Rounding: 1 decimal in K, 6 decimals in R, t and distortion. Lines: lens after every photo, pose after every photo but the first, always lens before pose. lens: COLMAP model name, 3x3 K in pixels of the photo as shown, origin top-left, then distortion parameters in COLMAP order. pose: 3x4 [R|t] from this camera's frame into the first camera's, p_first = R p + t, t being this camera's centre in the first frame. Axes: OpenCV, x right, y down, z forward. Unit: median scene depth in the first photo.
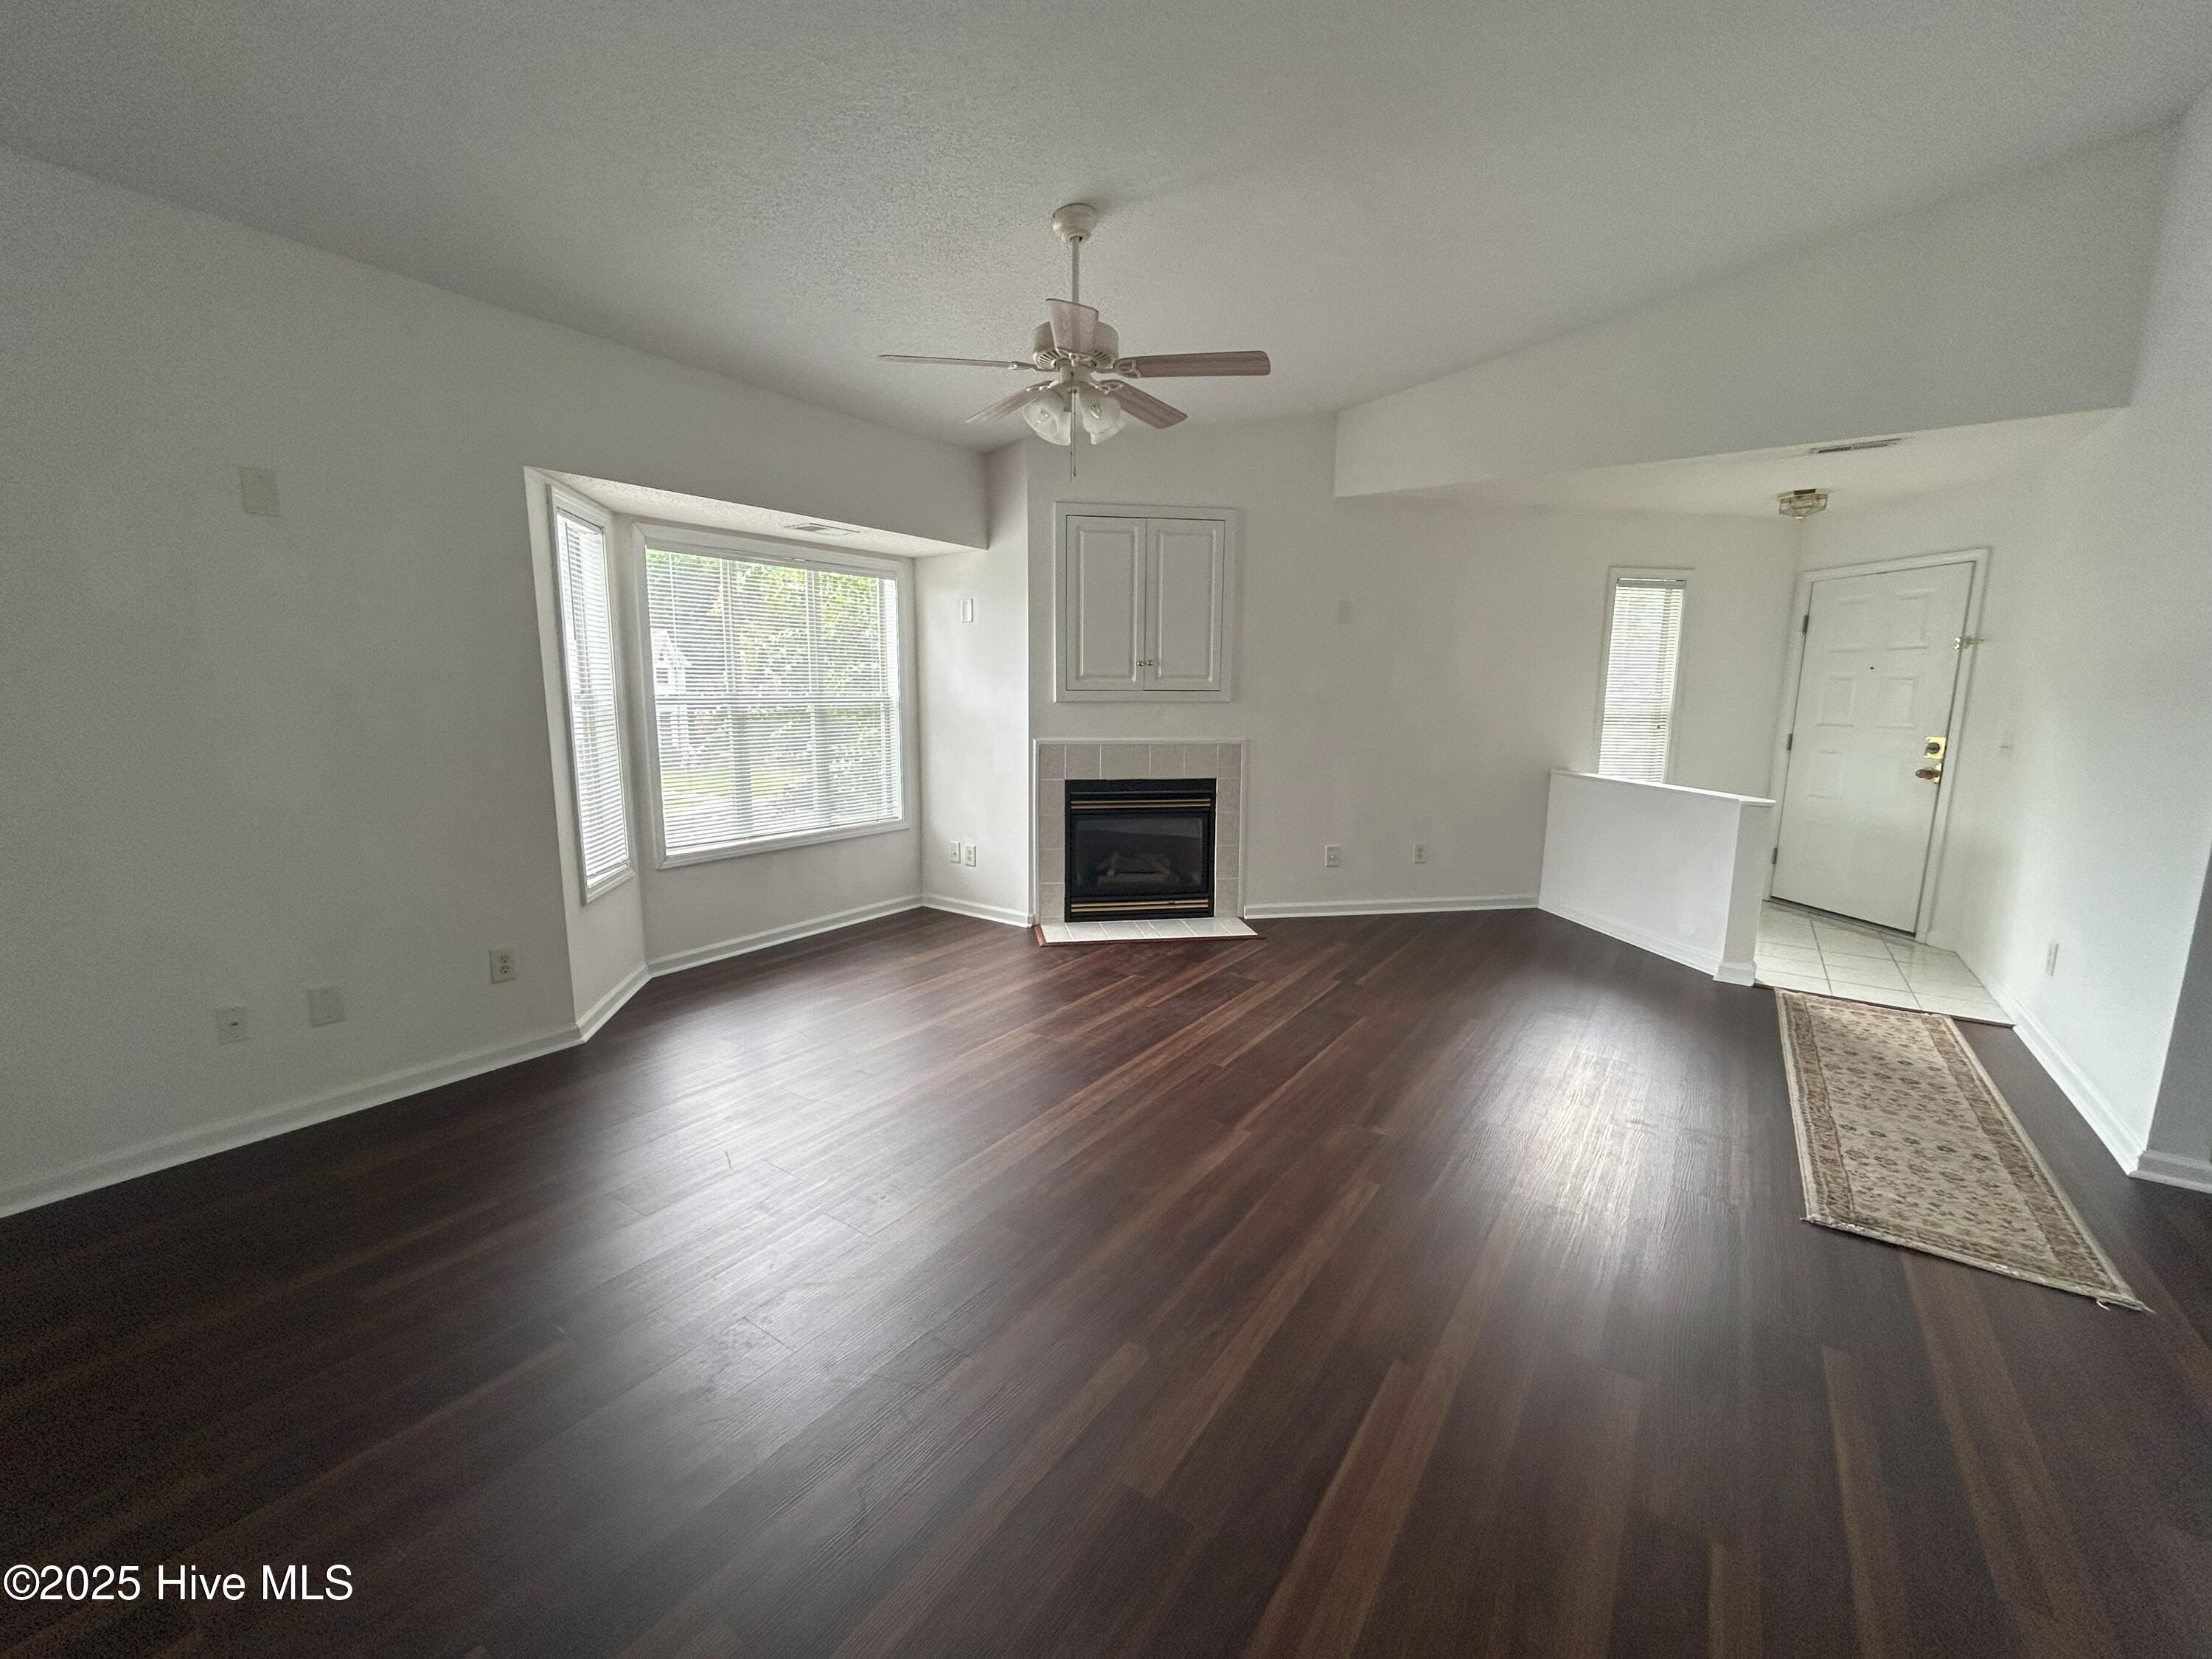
lens RADIAL K [[890.7, 0, 1106.8], [0, 890.7, 828.4], [0, 0, 1]] dist [-0.002216, 0.000388]
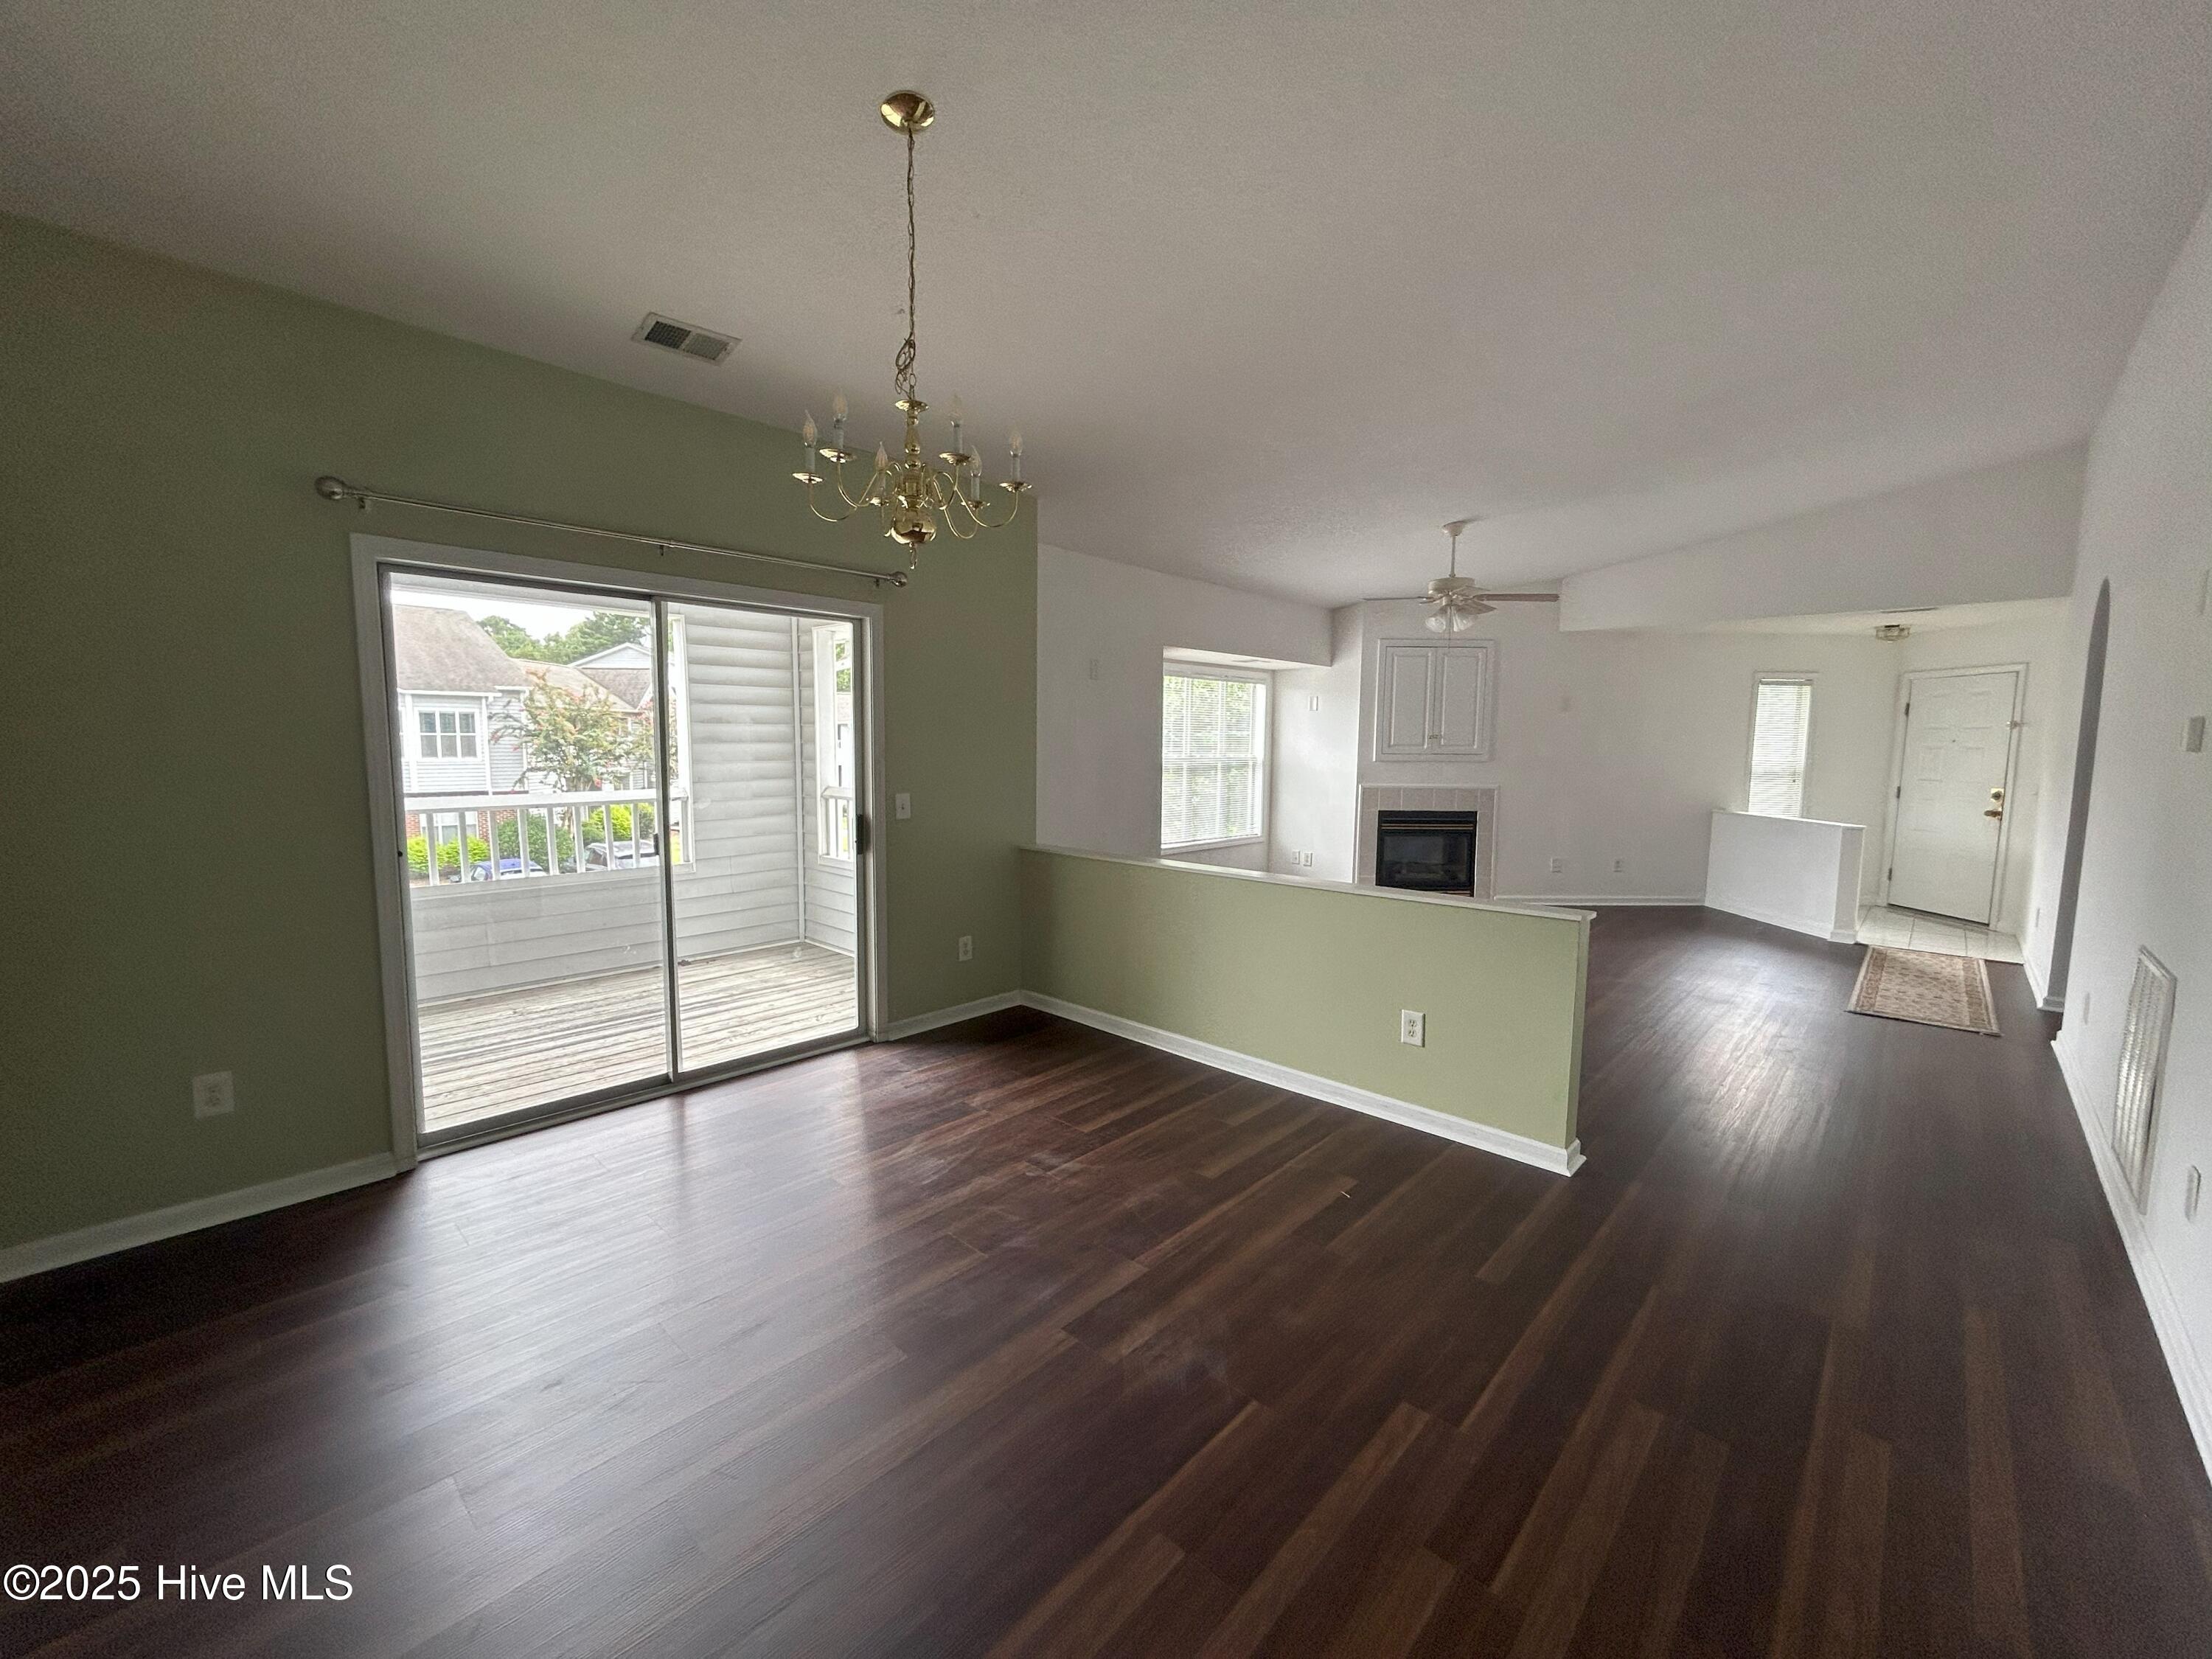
lens RADIAL K [[890.7, 0, 1102.3], [0, 890.7, 831.6], [0, 0, 1]] dist [-0.002216, 0.000388]
pose [[0.989942, 0.016626, -0.140492, -0.307738], [-0.024612, 0.998167, -0.055296, 0.082131], [0.139315, 0.058198, 0.988536, -0.622314]]
